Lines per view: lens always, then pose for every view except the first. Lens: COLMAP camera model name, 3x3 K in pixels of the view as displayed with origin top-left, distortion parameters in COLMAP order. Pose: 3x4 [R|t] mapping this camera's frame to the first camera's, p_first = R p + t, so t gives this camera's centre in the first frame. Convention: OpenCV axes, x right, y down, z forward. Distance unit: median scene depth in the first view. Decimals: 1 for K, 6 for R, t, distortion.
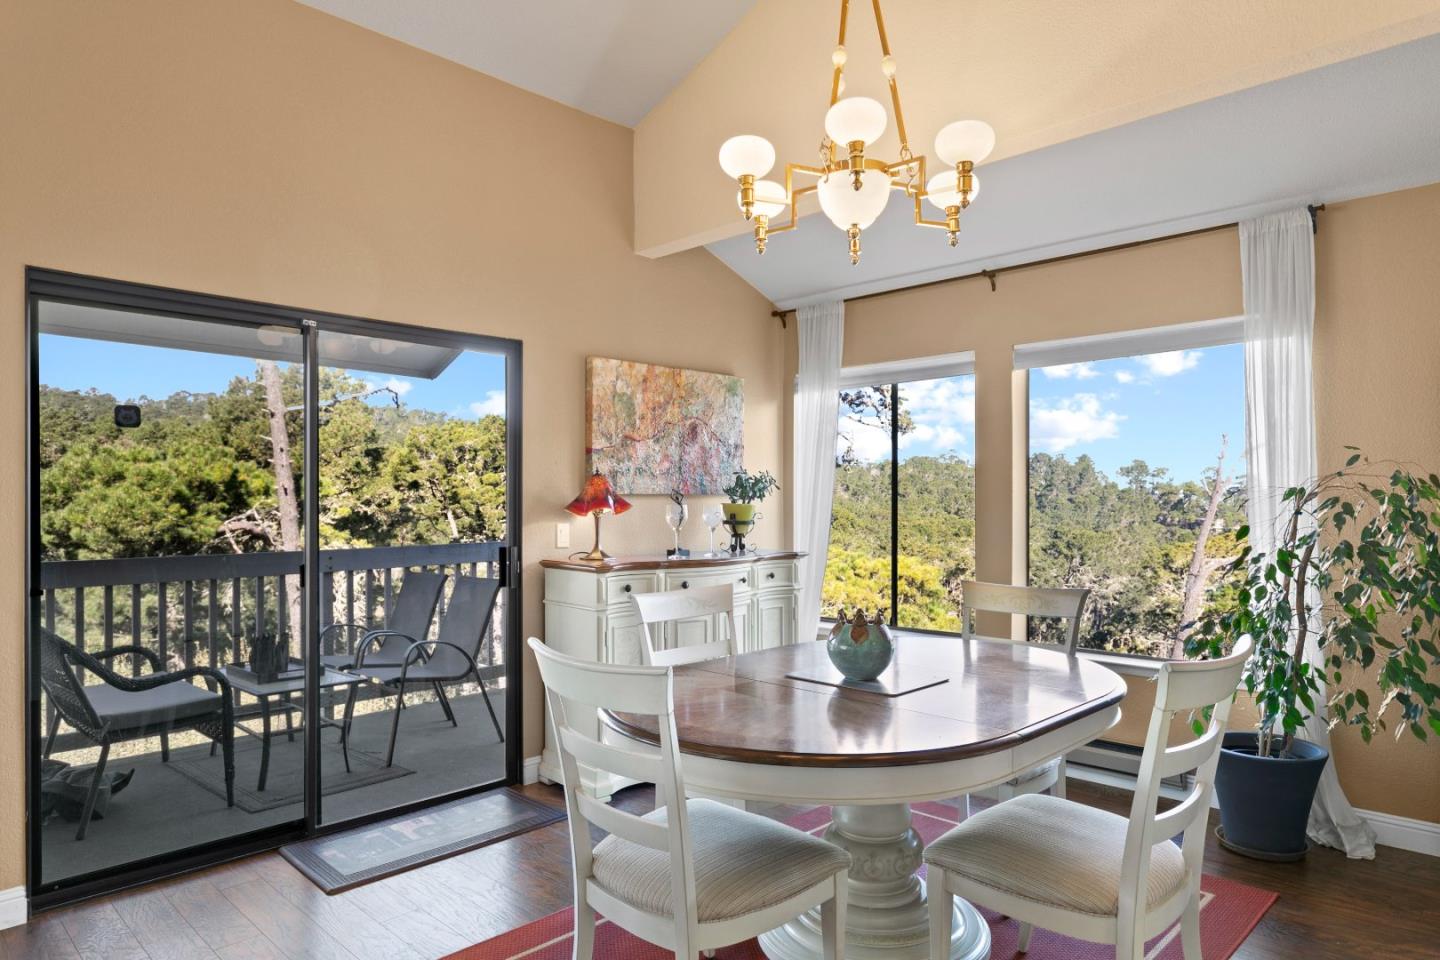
lens RADIAL K [[887.5, 0, 734.0], [0, 887.5, 496.8], [0, 0, 1]] dist [0.007875, -0.003699]
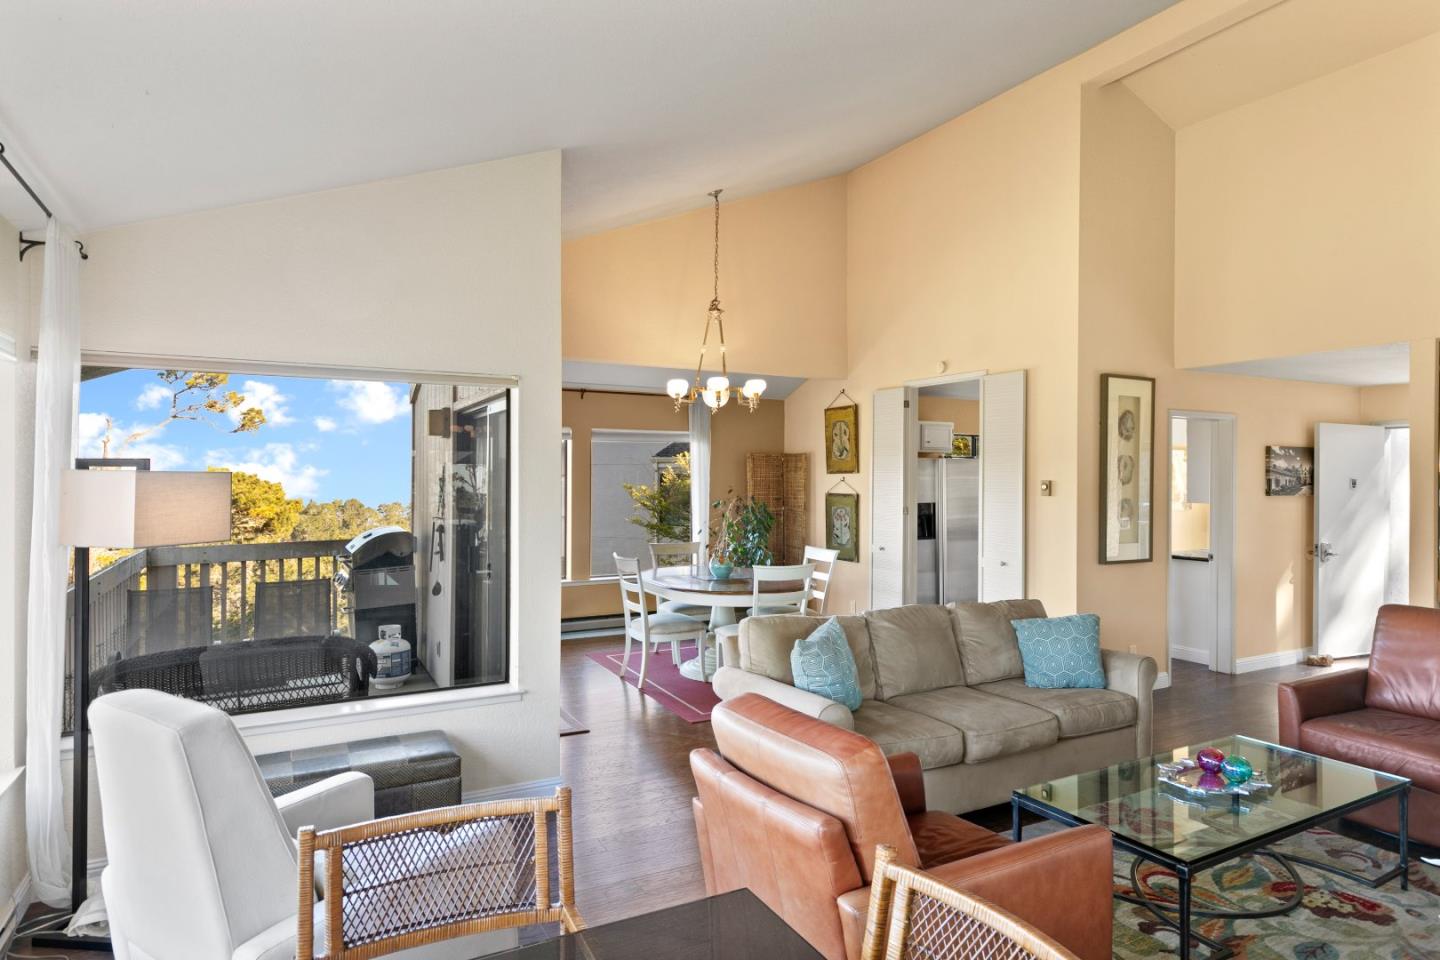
lens RADIAL K [[820.2, 0, 744.8], [0, 820.2, 472.8], [0, 0, 1]] dist [0.007374, -0.002598]
pose [[0.288609, 0.010643, 0.957388, -1.118151], [-0.008466, 0.999927, -0.008564, -0.047402], [-0.957410, -0.005634, 0.288678, 0.107957]]
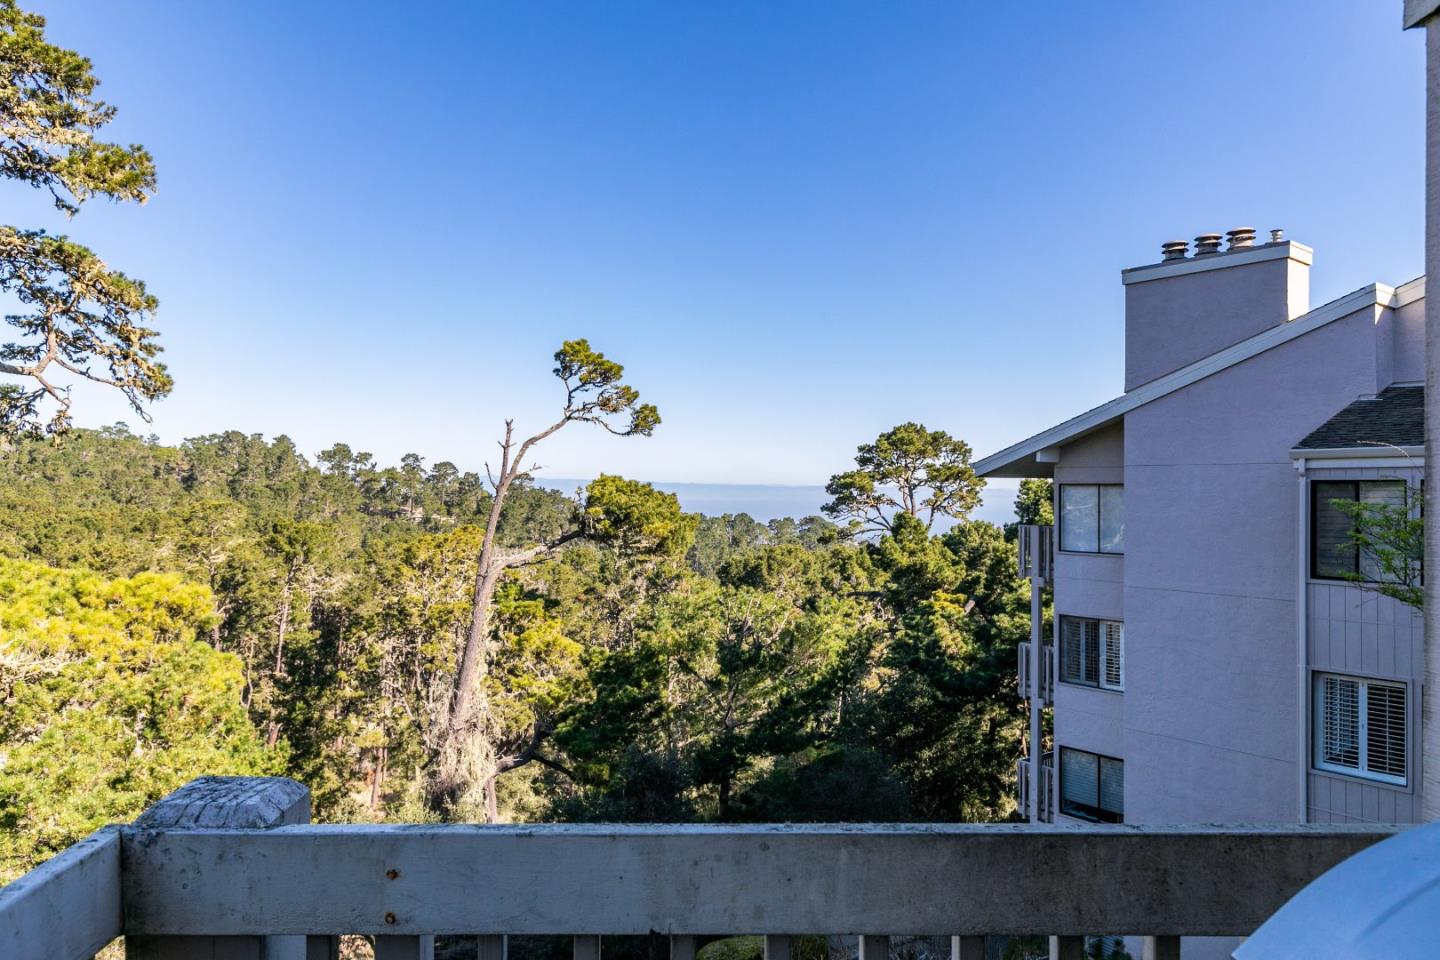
lens RADIAL K [[988.2, 0, 677.2], [0, 988.2, 477.0], [0, 0, 1]] dist [-0.036217, 0.016524]
pose [[0.717974, 0.016606, 0.695872, -0.306399], [-0.012841, 0.999861, -0.010611, -0.033887], [-0.695952, -0.001317, 0.718088, 0.995024]]
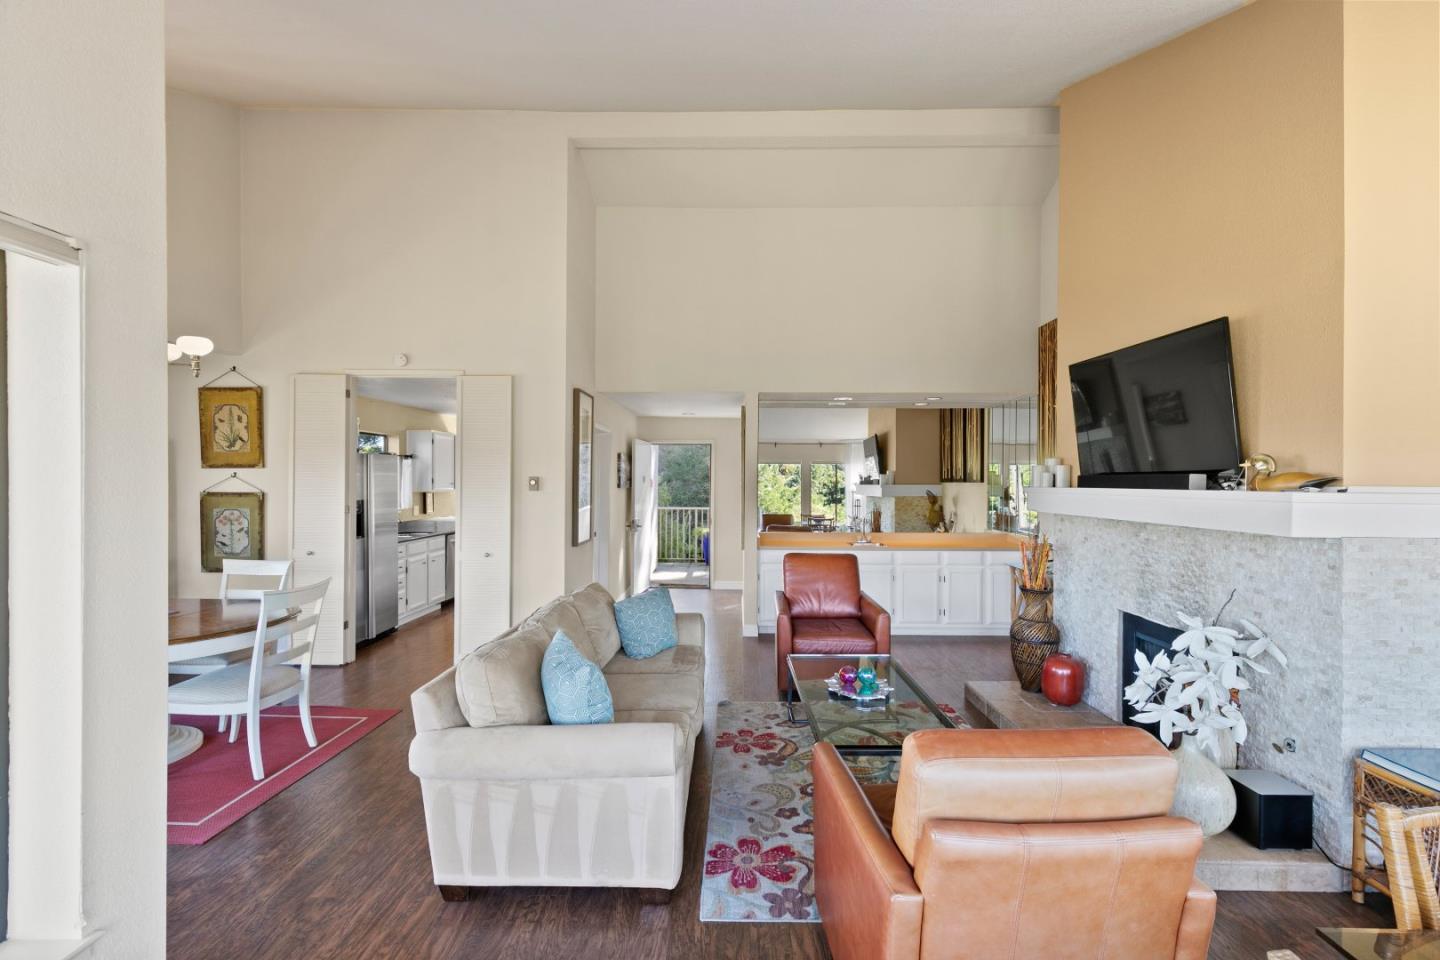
lens RADIAL K [[633.2, 0, 725.1], [0, 633.2, 484.6], [0, 0, 1]] dist [-0.000413, 0.000332]
pose [[-0.683216, -0.006125, 0.730190, -0.833024], [-0.006602, 0.999976, 0.002211, -0.042183], [-0.730186, -0.003310, -0.683240, 0.494955]]
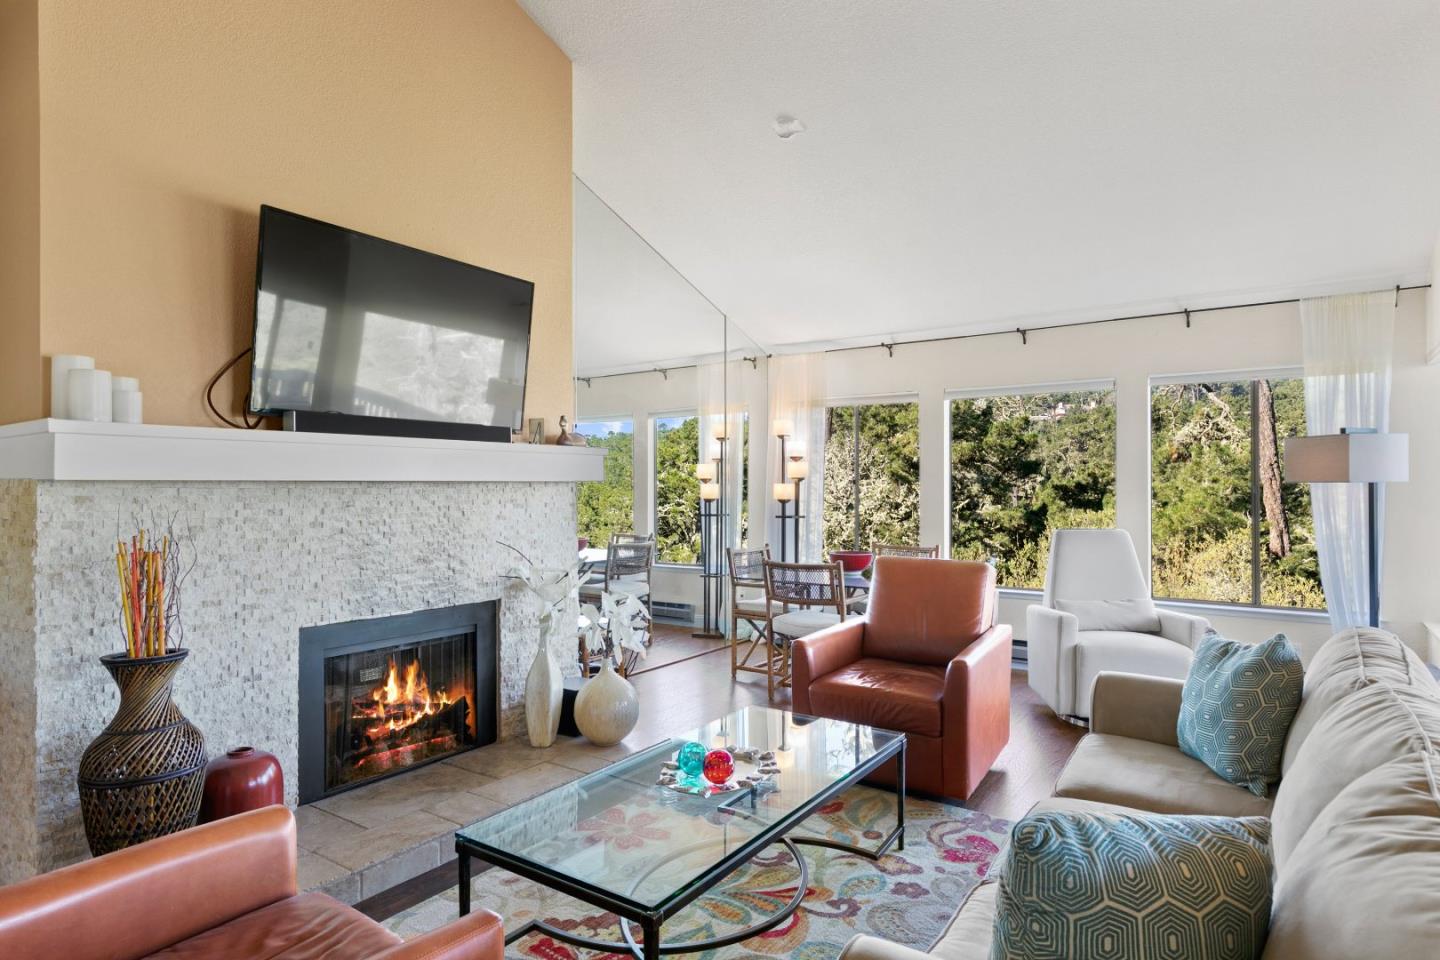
lens RADIAL K [[803.7, 0, 727.3], [0, 803.7, 481.9], [0, 0, 1]] dist [0.005173, -0.000961]
pose [[0.156689, -0.004393, -0.987638, 0.002245], [0.005493, 0.999979, -0.003576, -0.002749], [0.987633, -0.004865, 0.156710, -0.110233]]
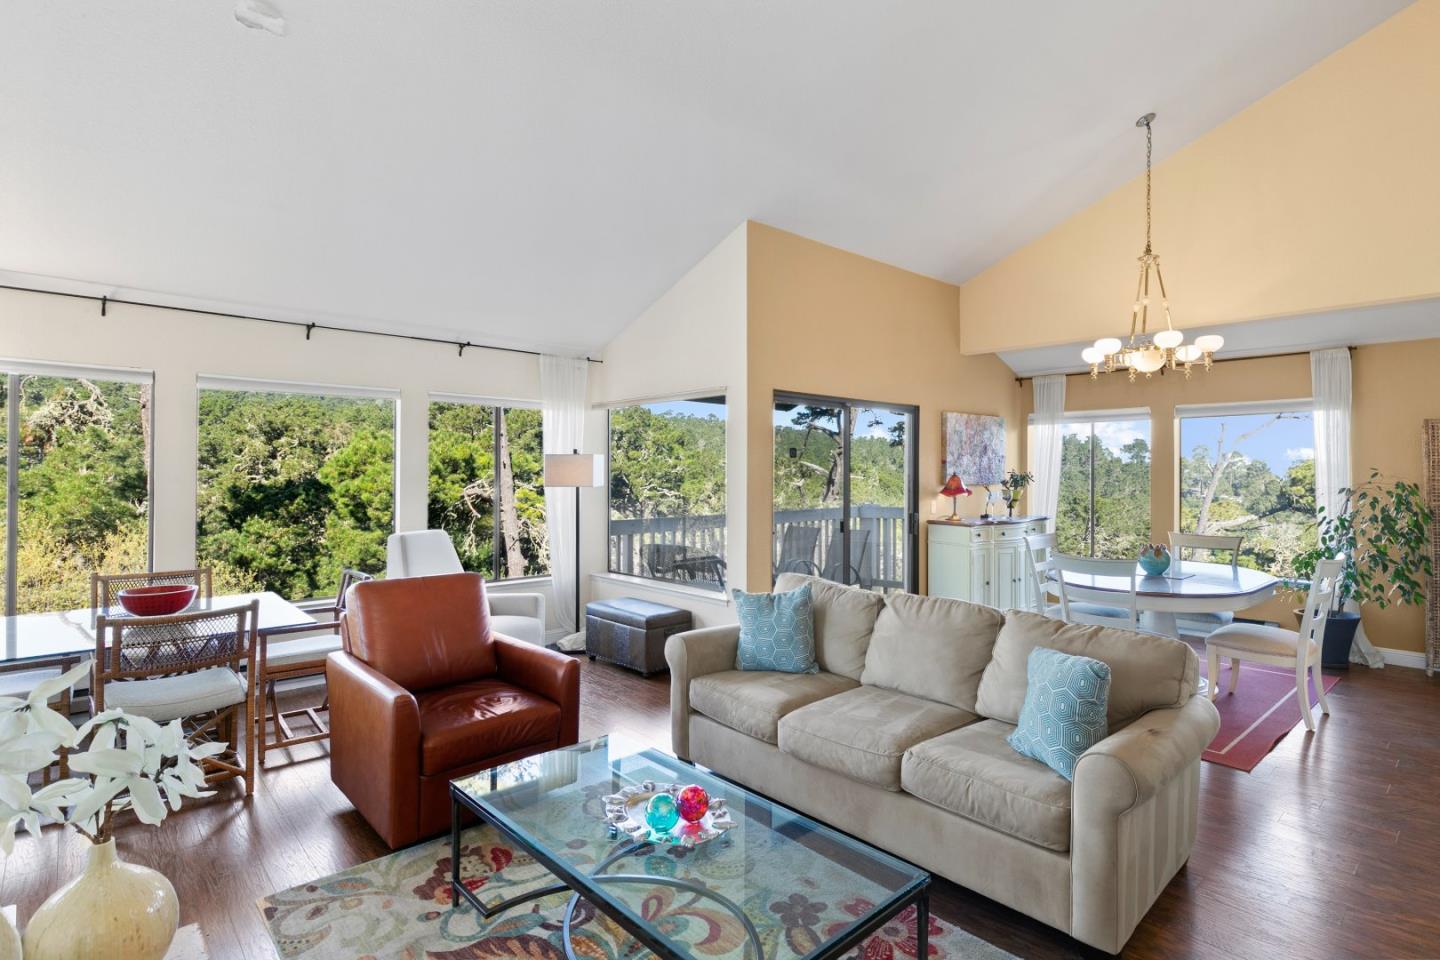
lens RADIAL K [[734.0, 0, 769.5], [0, 734.0, 463.6], [0, 0, 1]] dist [0.009706, -0.003136]
pose [[0.999362, 0.004368, -0.035450, -0.387581], [-0.004559, 0.999976, -0.005302, -0.031105], [0.035425, 0.005460, 0.999357, -0.456974]]
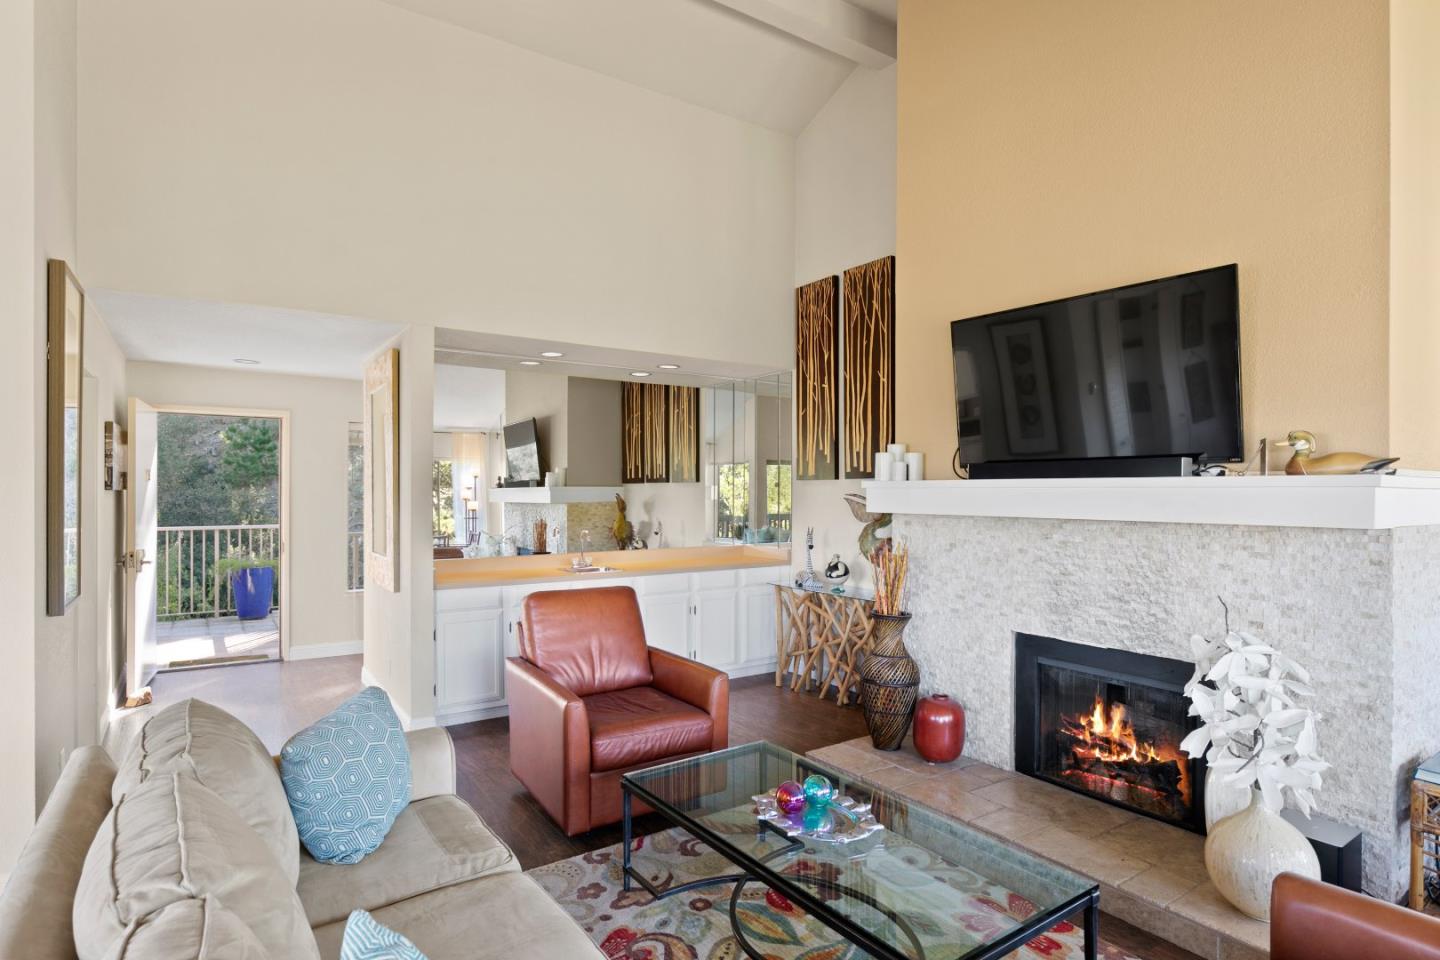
lens RADIAL K [[762.9, 0, 723.3], [0, 762.9, 492.8], [0, 0, 1]] dist [0.009049, -0.003302]
pose [[-0.979519, -0.000969, 0.201350, -0.496330], [-0.001035, 0.999999, -0.000221, -0.027497], [-0.201349, -0.000425, -0.979519, 0.412330]]
